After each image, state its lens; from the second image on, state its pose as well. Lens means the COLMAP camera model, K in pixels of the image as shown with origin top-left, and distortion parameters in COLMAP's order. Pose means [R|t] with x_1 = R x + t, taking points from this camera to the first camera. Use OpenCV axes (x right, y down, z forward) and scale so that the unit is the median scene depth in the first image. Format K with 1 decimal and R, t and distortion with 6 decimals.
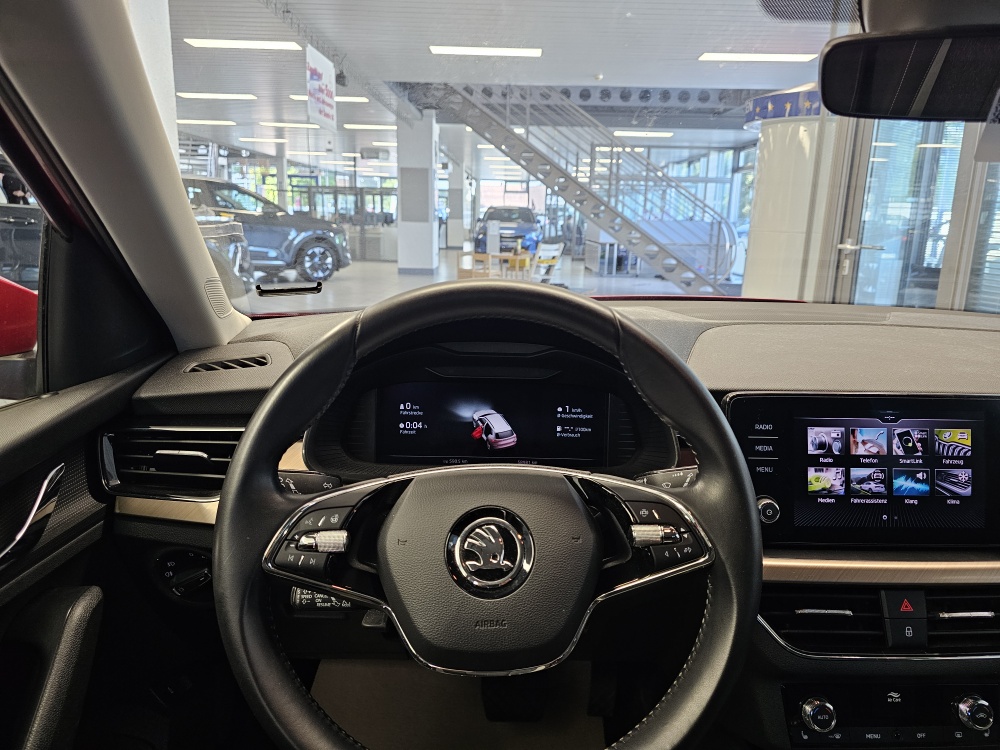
lens RADIAL K [[676.6, 0, 506.6], [0, 676.6, 373.1], [0, 0, 1]] dist [0.059255, -0.050902]
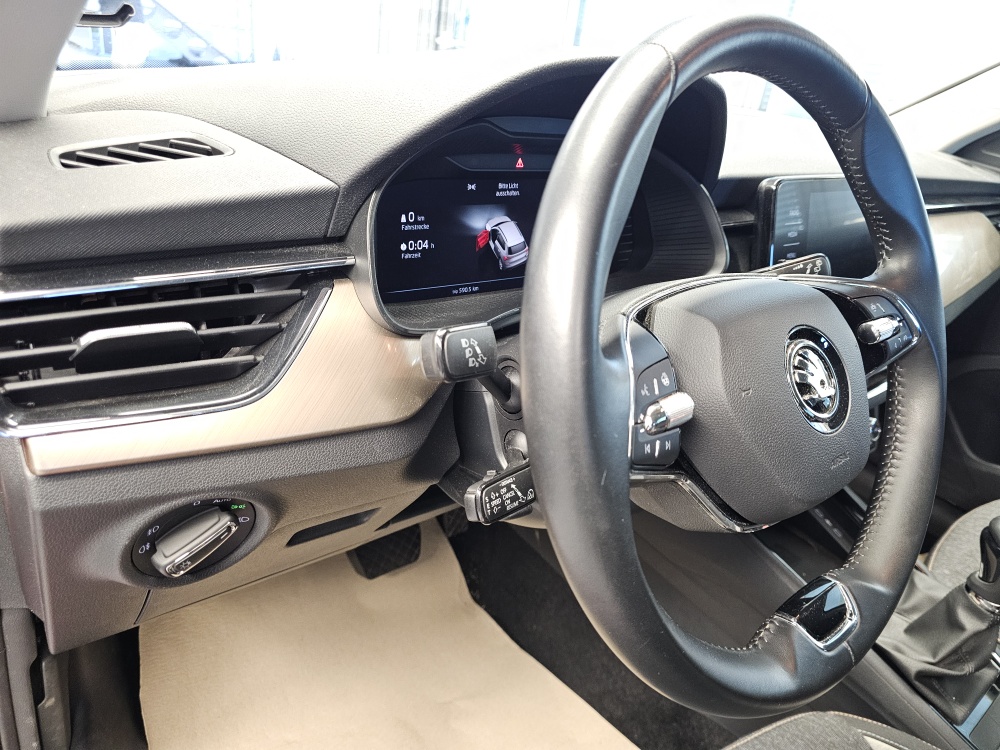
lens RADIAL K [[676.6, 0, 503.5], [0, 676.6, 383.0], [0, 0, 1]] dist [0.059255, -0.050902]
pose [[0.786950, -0.199123, 0.584003, -0.033795], [0.026828, 0.956642, 0.290027, 0.000837], [-0.616433, -0.212569, 0.758172, 0.025958]]
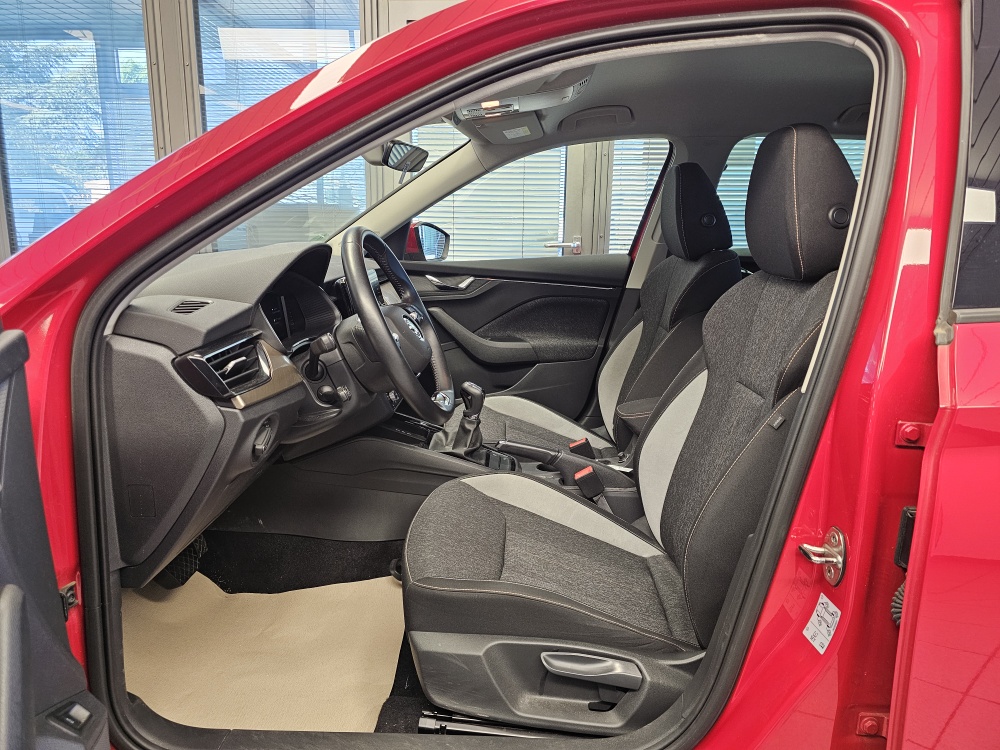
lens RADIAL K [[676.6, 0, 495.5], [0, 676.6, 368.4], [0, 0, 1]] dist [0.059255, -0.050902]
pose [[0.049575, -0.230138, 0.971894, -0.108930], [0.217557, 0.952213, 0.214380, -0.003453], [-0.974788, 0.200814, 0.097274, 0.019913]]
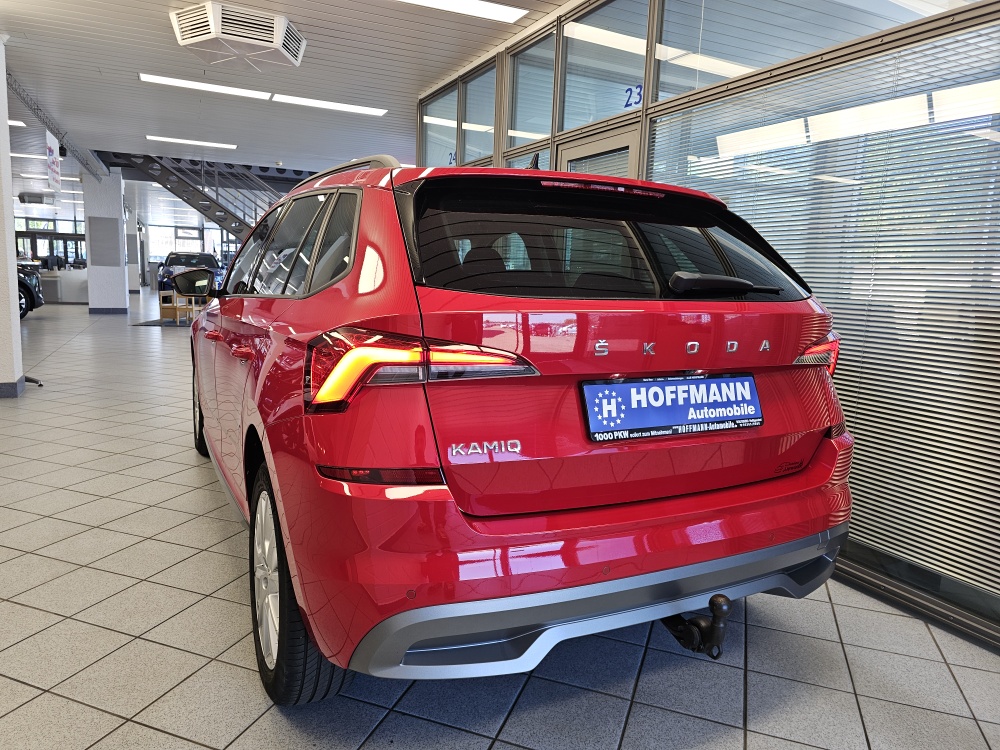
lens RADIAL K [[676.6, 0, 492.0], [0, 676.6, 376.6], [0, 0, 1]] dist [0.059255, -0.050902]
pose [[0.901948, -0.059087, 0.427783, -0.065725], [0.085474, 0.995424, -0.042724, 0.061582], [-0.423301, 0.075099, 0.902871, -0.274900]]
